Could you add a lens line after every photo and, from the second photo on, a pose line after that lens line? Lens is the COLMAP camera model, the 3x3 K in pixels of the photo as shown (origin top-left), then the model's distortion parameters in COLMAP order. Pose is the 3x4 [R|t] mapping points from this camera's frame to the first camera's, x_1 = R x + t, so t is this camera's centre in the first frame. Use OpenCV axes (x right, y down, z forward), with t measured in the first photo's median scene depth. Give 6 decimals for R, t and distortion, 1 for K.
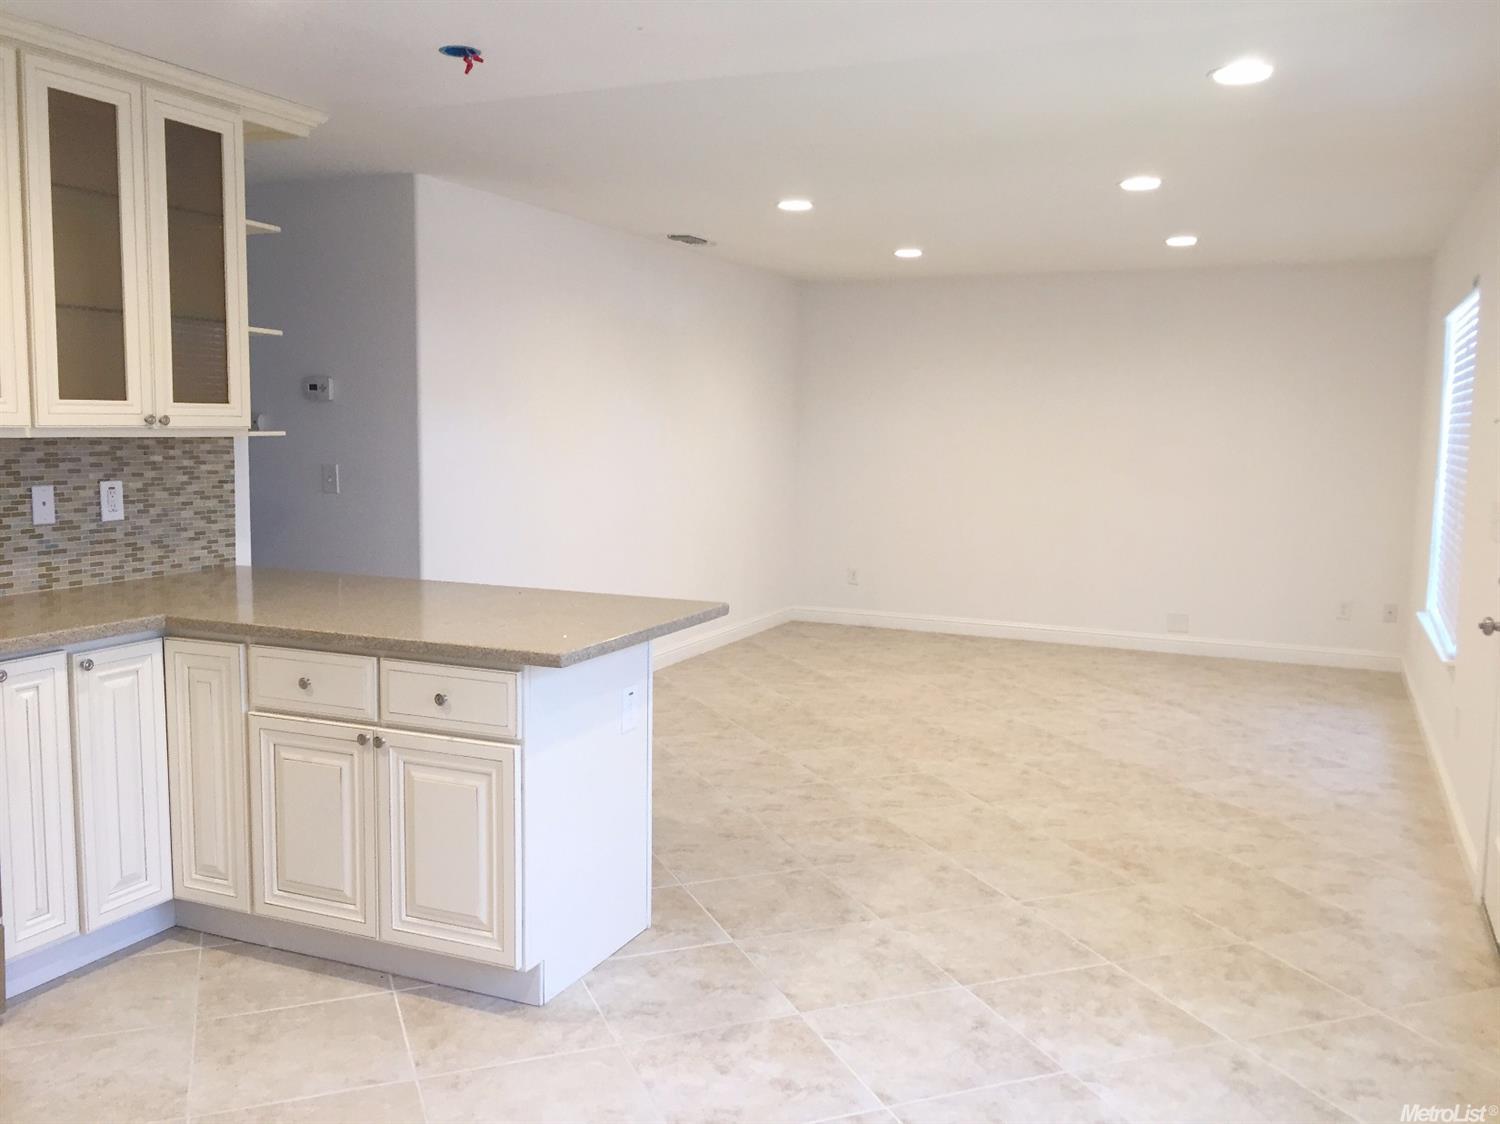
lens RADIAL K [[1285.6, 0, 750.0], [0, 1285.6, 562.0], [0, 0, 1]] dist [0.078869, -0.114609]
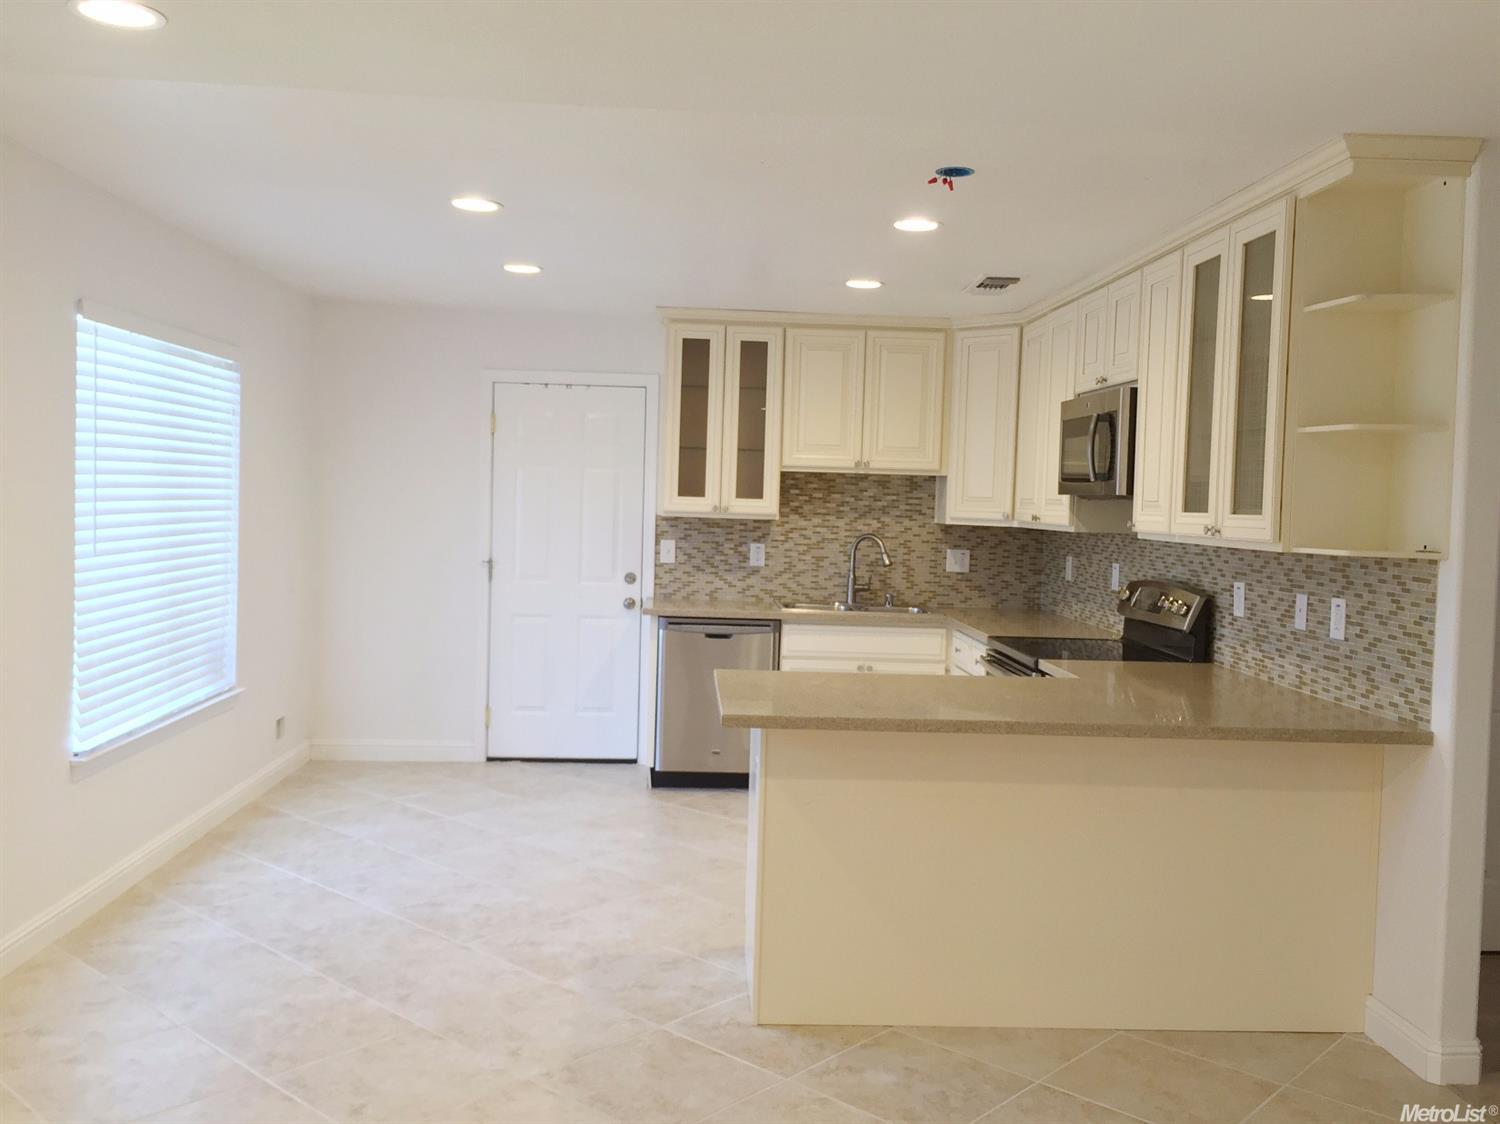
lens RADIAL K [[1298.6, 0, 750.0], [0, 1298.6, 562.0], [0, 0, 1]] dist [0.084099, -0.108573]
pose [[-0.892405, -0.020226, -0.450782, 0.351889], [-0.092788, 0.985871, 0.139457, -0.187662], [0.441592, 0.166280, -0.881673, 1.688226]]
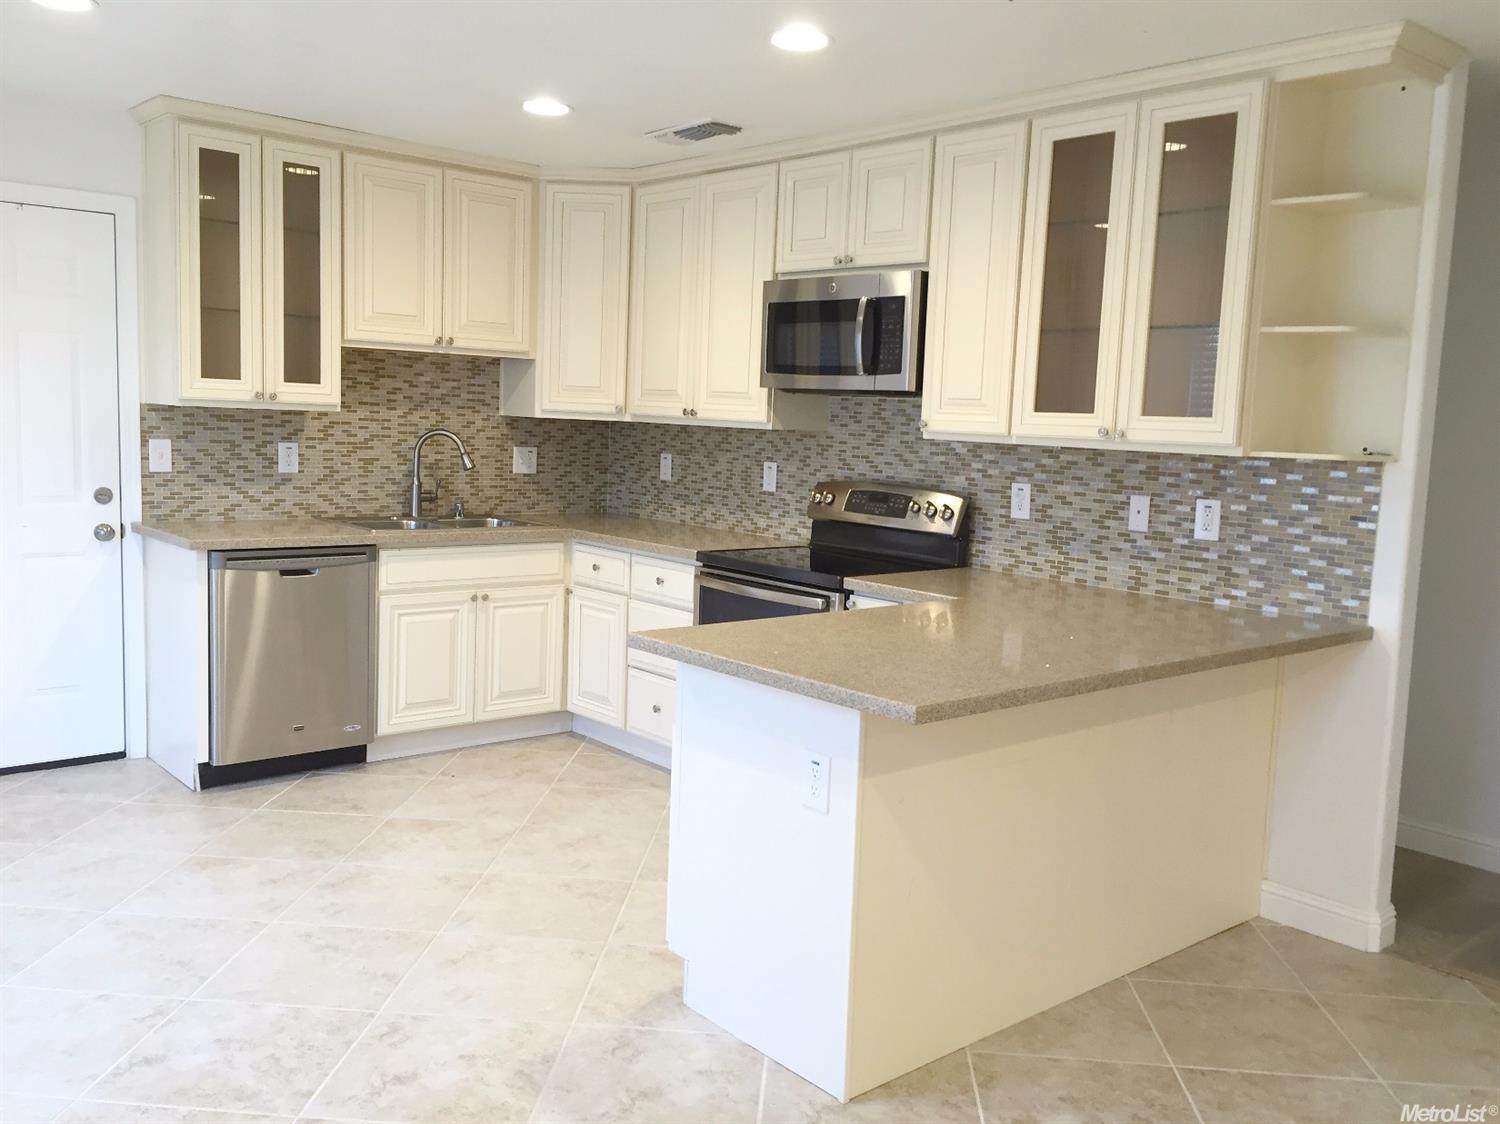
lens RADIAL K [[1285.6, 0, 750.0], [0, 1285.6, 562.0], [0, 0, 1]] dist [0.078869, -0.114609]
pose [[-0.424334, 0.074251, -0.902456, 0.547324], [-0.145036, 0.978192, 0.148678, -0.112562], [0.893815, 0.193978, -0.404311, 1.107366]]
